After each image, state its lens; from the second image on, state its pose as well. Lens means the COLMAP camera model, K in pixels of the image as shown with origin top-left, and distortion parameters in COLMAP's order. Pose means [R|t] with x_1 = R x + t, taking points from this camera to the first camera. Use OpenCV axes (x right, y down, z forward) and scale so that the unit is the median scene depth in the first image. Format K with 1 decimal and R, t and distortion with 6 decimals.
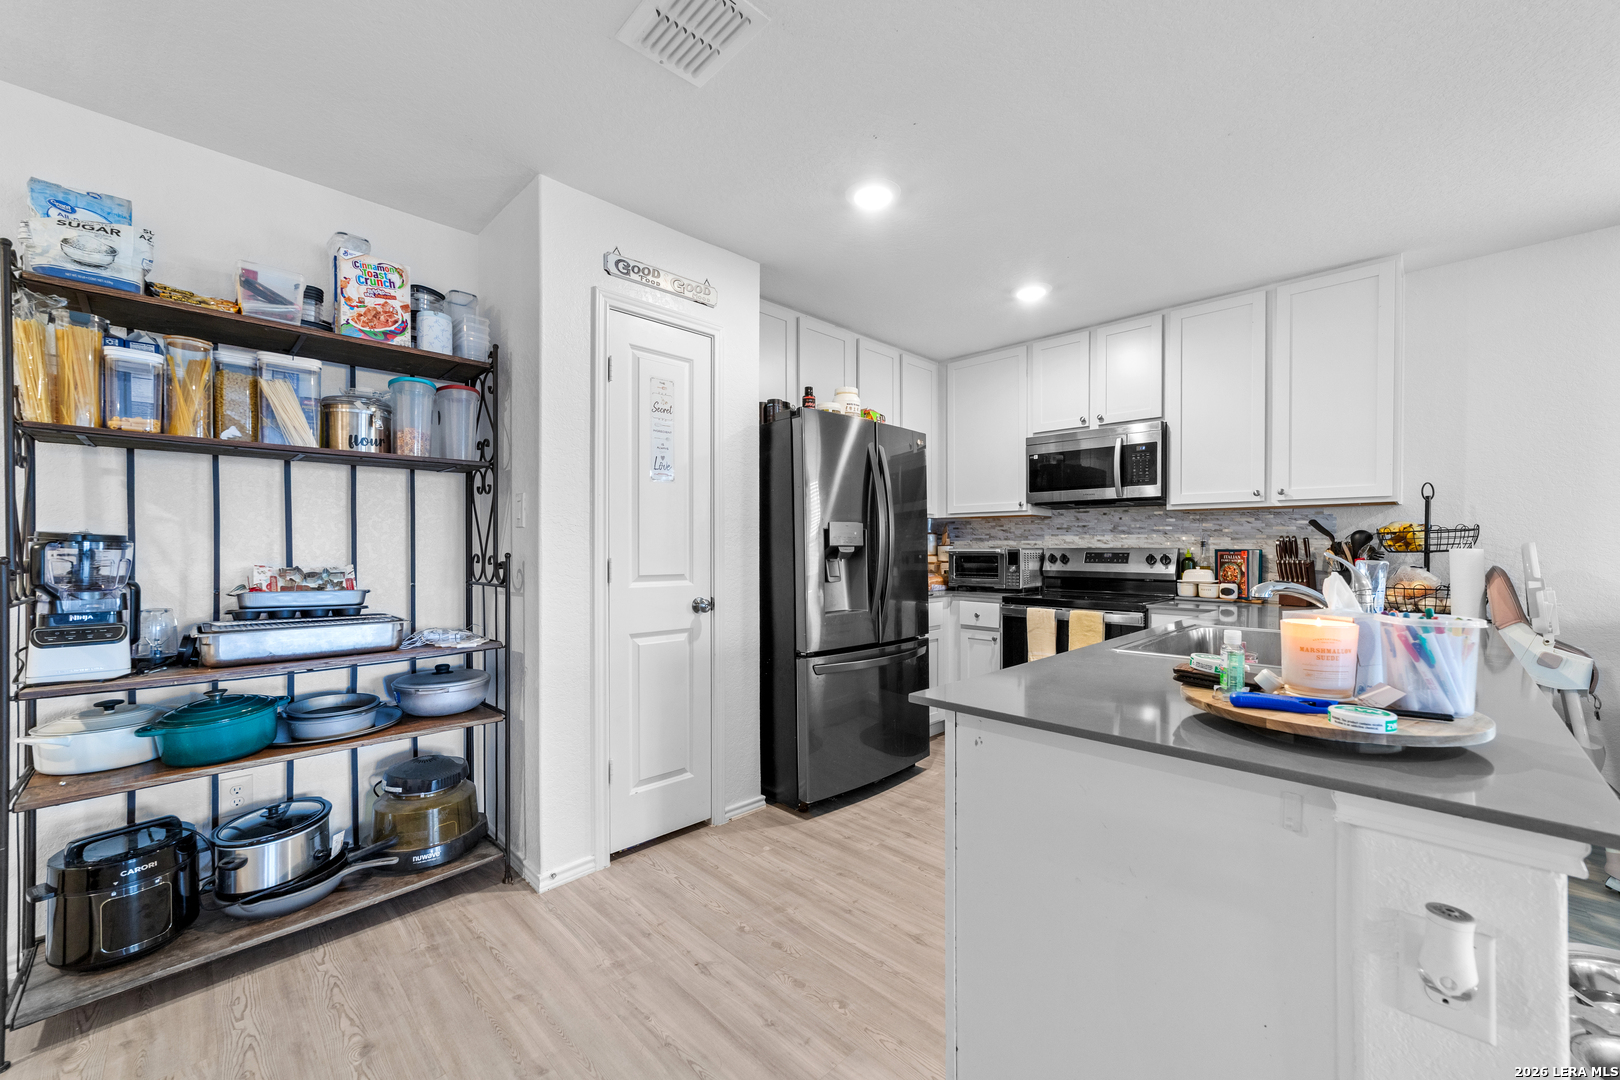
lens RADIAL K [[636.3, 0, 810.1], [0, 636.3, 549.9], [0, 0, 1]] dist [-0.001739, -0.000061]
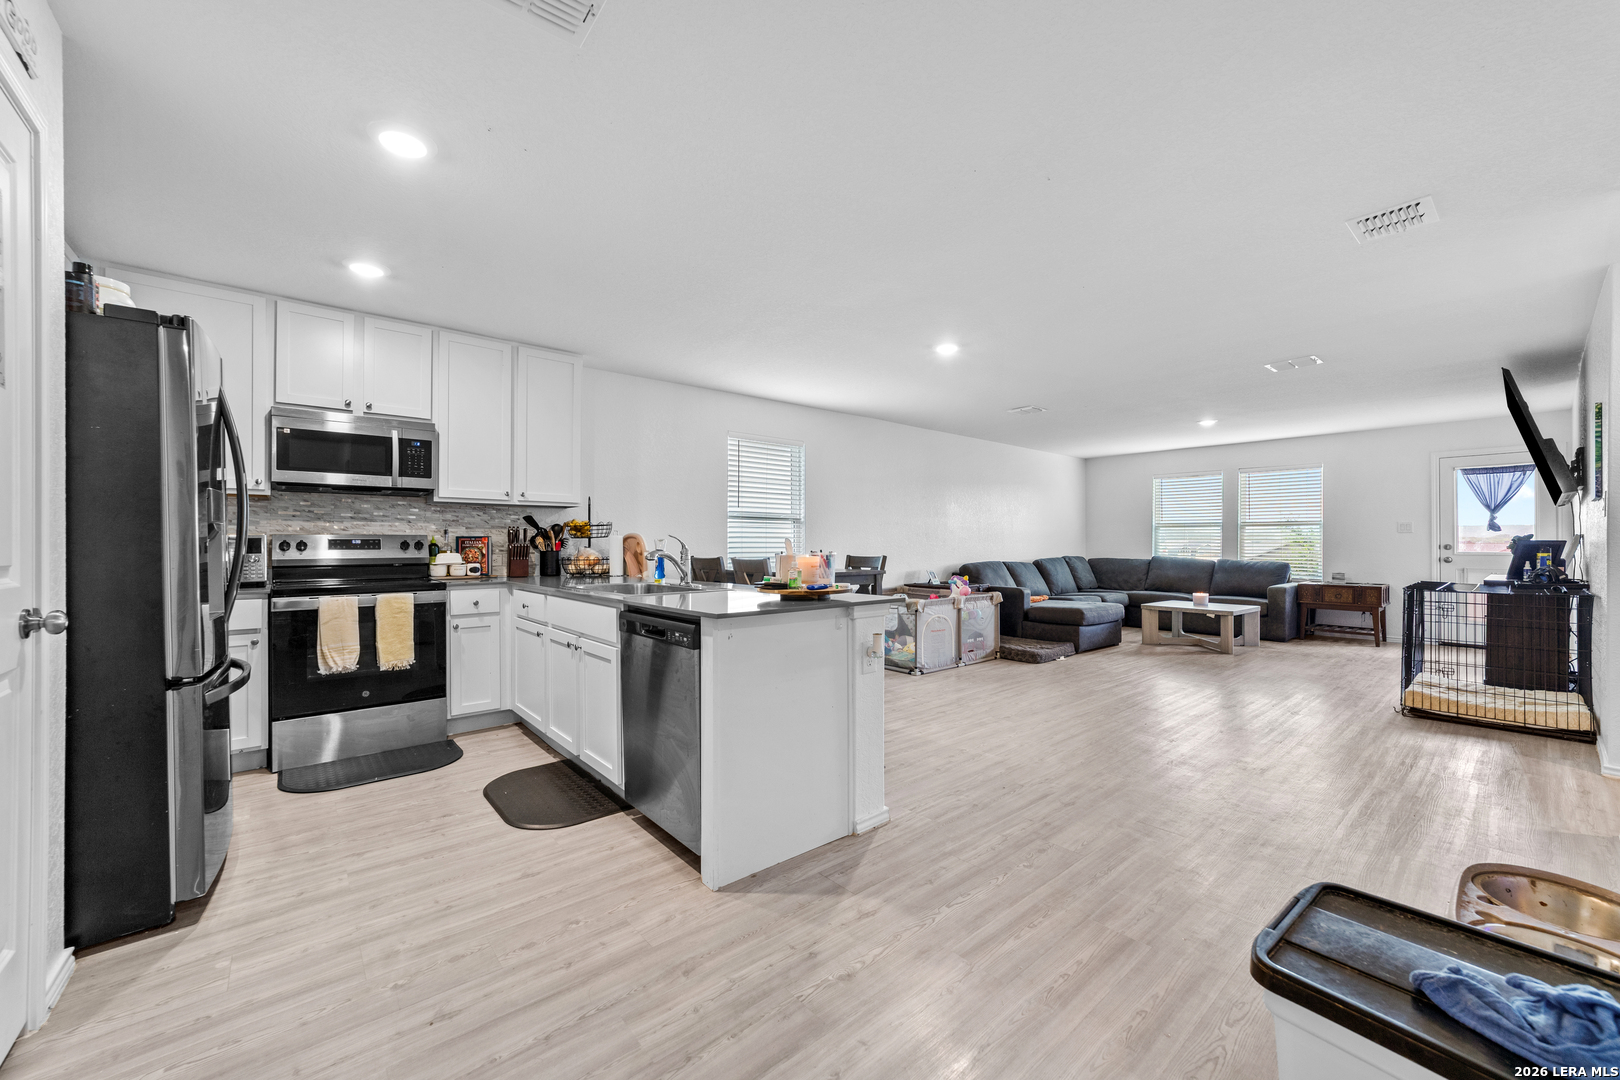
lens RADIAL K [[622.3, 0, 806.6], [0, 622.3, 540.8], [0, 0, 1]] dist [-0.023762, 0.012661]
pose [[0.086030, 0.004067, 0.996284, -0.587424], [0.006626, 0.999967, -0.004654, 0.021139], [-0.996271, 0.007002, 0.086000, 0.278717]]
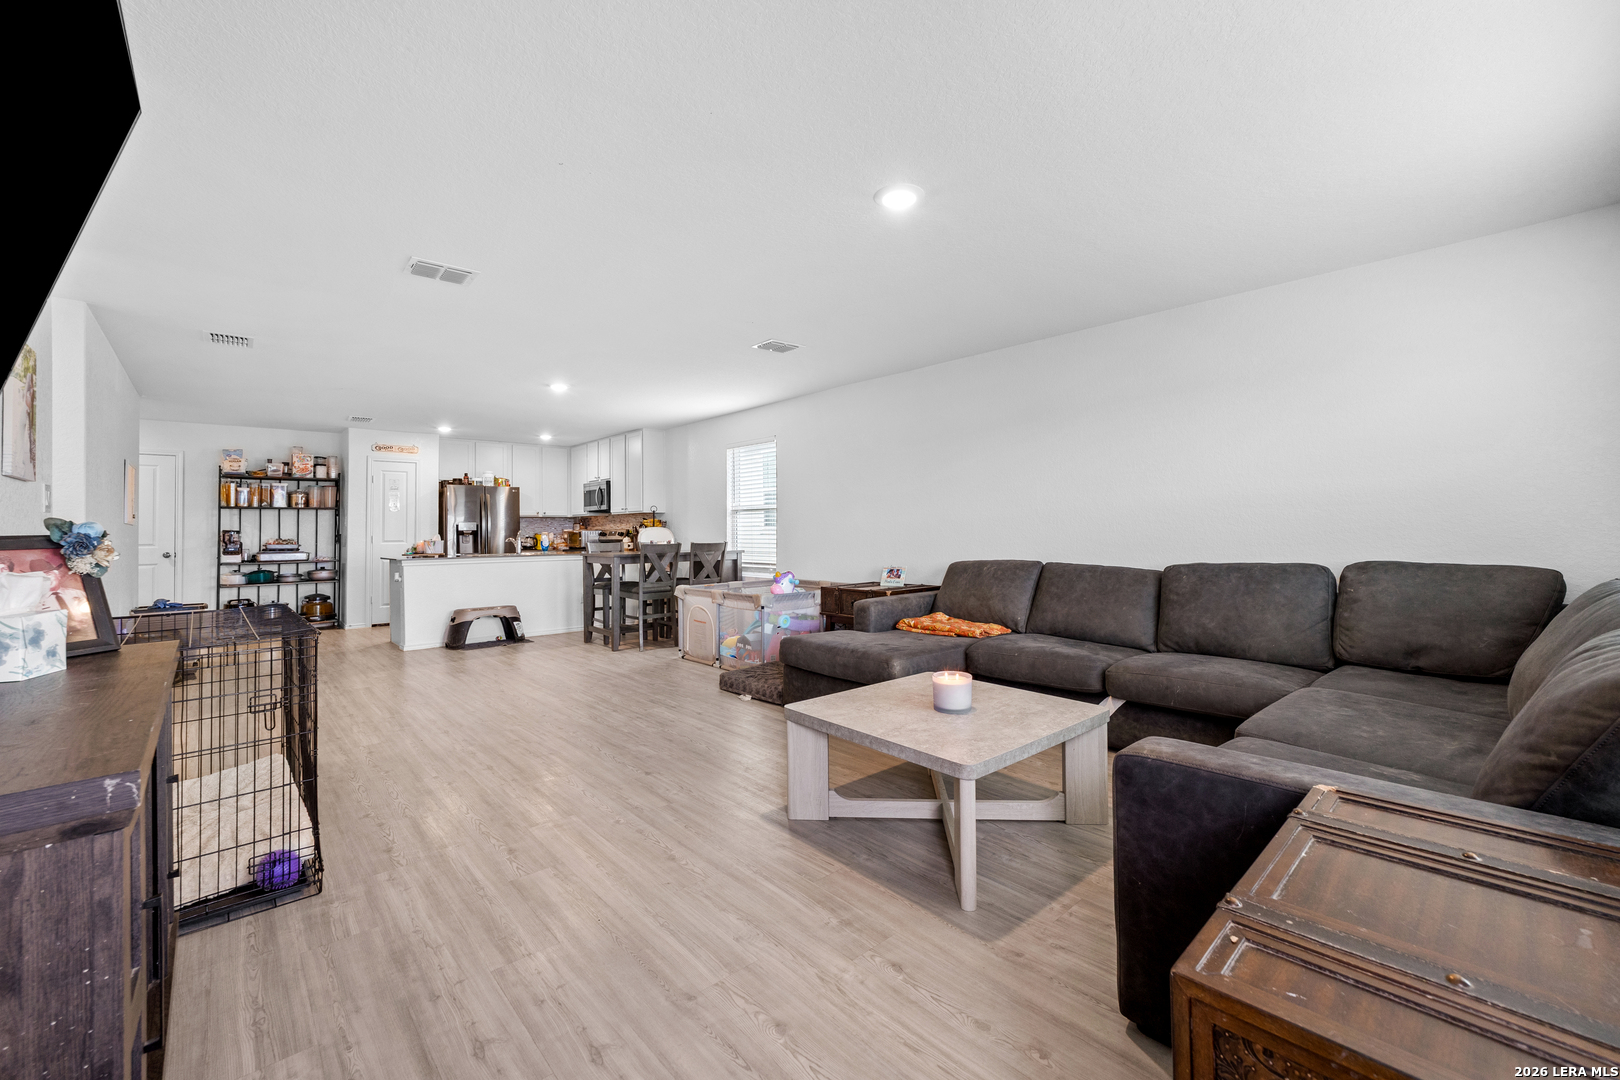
lens RADIAL K [[664.4, 0, 826.5], [0, 664.4, 507.3], [0, 0, 1]] dist [-0.000580, 0.000083]
pose [[0.998848, -0.015971, -0.045247, 1.855771], [0.014294, 0.999207, -0.037156, 0.026138], [0.045805, 0.036467, 0.998285, -1.987768]]
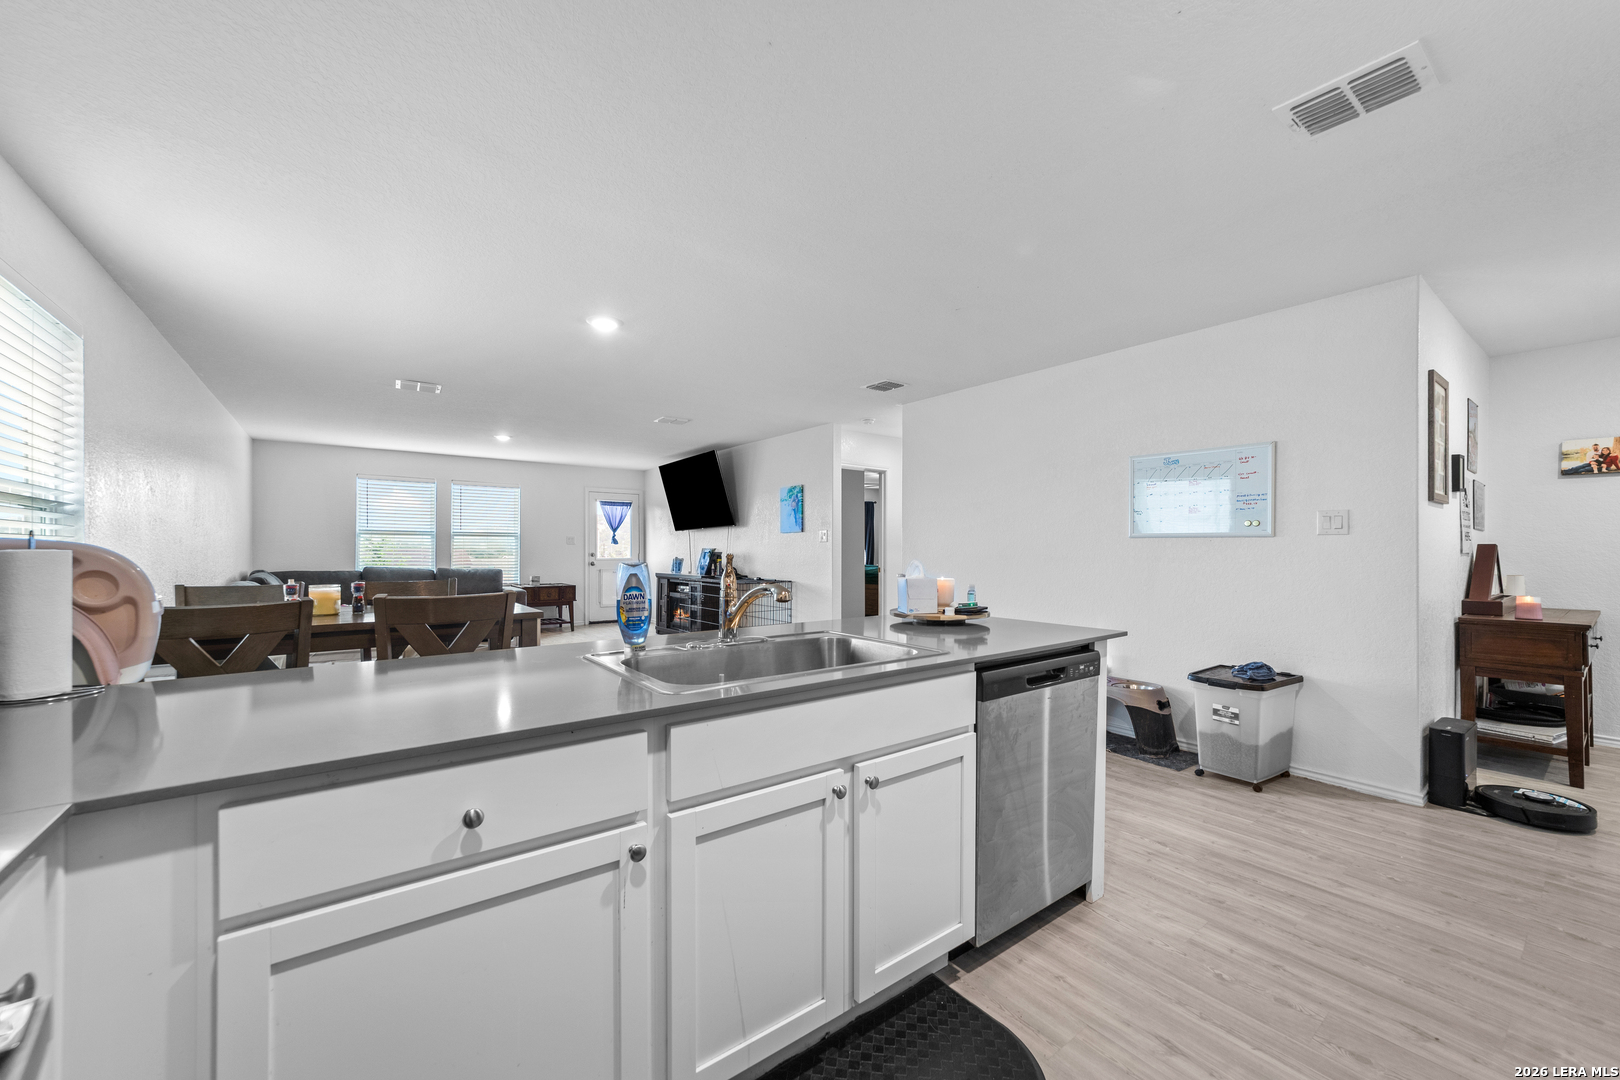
lens RADIAL K [[622.3, 0, 806.6], [0, 622.3, 540.8], [0, 0, 1]] dist [-0.023762, 0.012661]
pose [[-0.989227, -0.001482, 0.146384, 0.340367], [-0.002430, 0.999977, -0.006300, -0.007436], [-0.146372, -0.006588, -0.989208, 1.229109]]
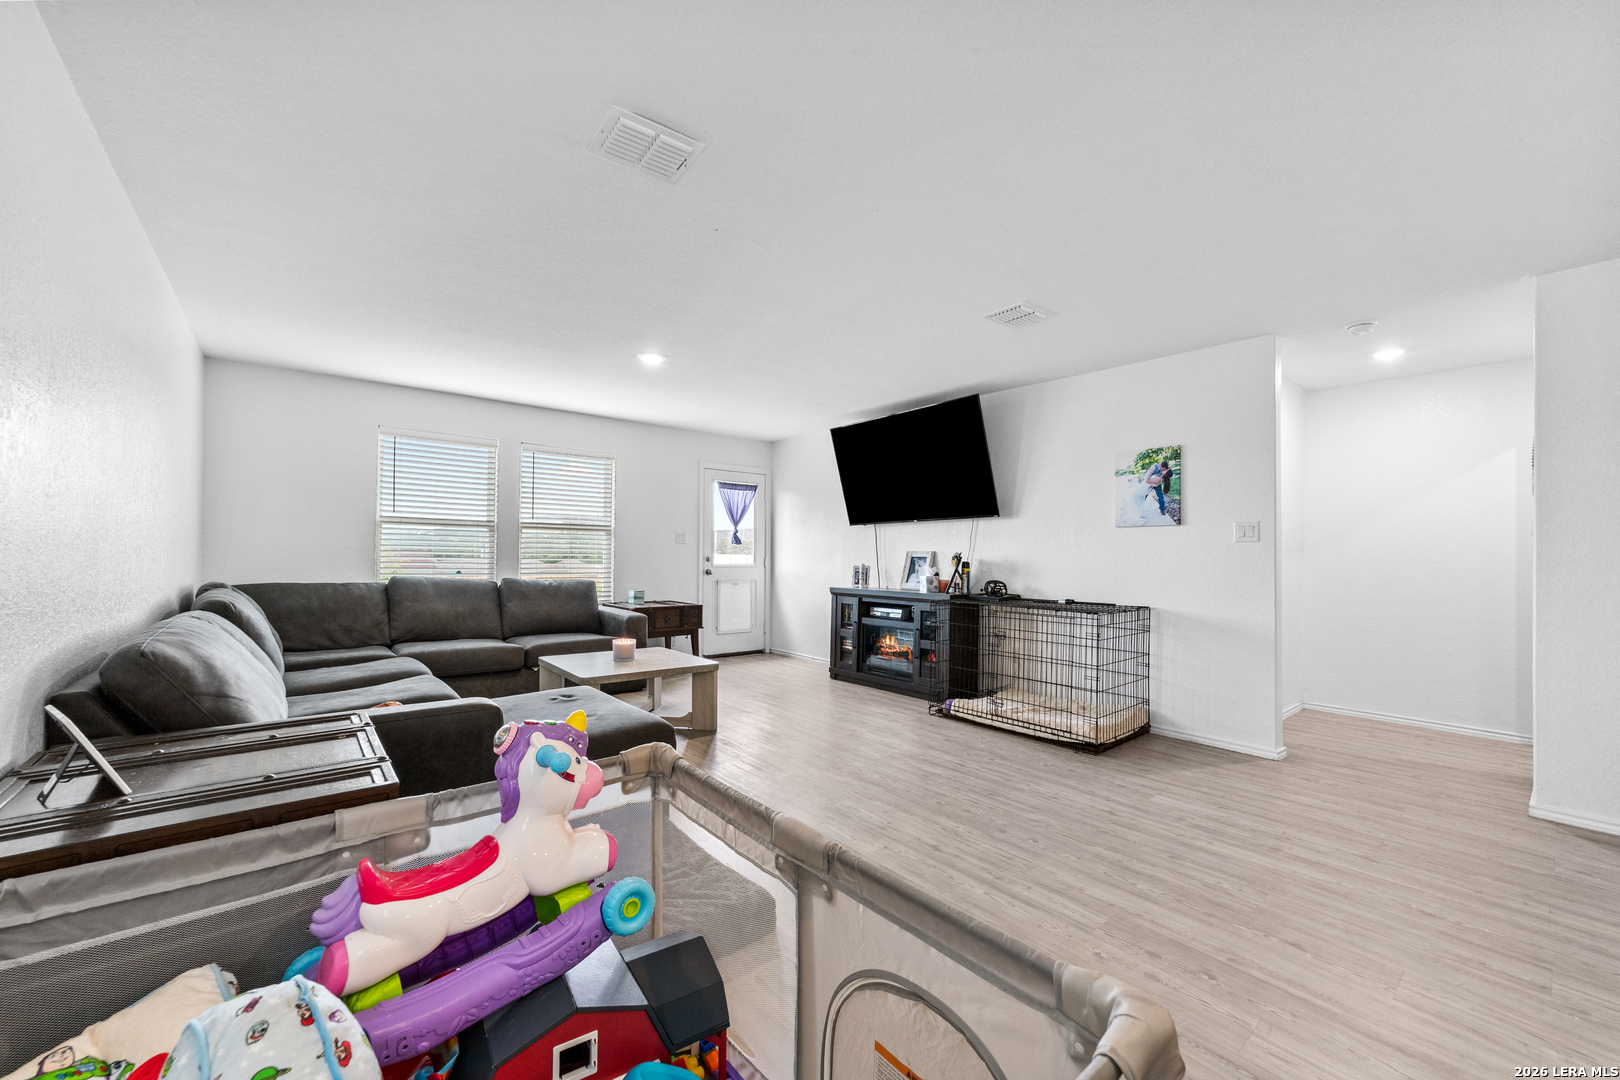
lens RADIAL K [[632.8, 0, 805.7], [0, 632.8, 543.8], [0, 0, 1]] dist [-0.009809, 0.000079]
pose [[-0.994993, -0.010697, 0.099366, 1.402899], [-0.011621, 0.999894, -0.008719, 0.008955], [-0.099262, -0.009830, -0.995013, 0.384664]]
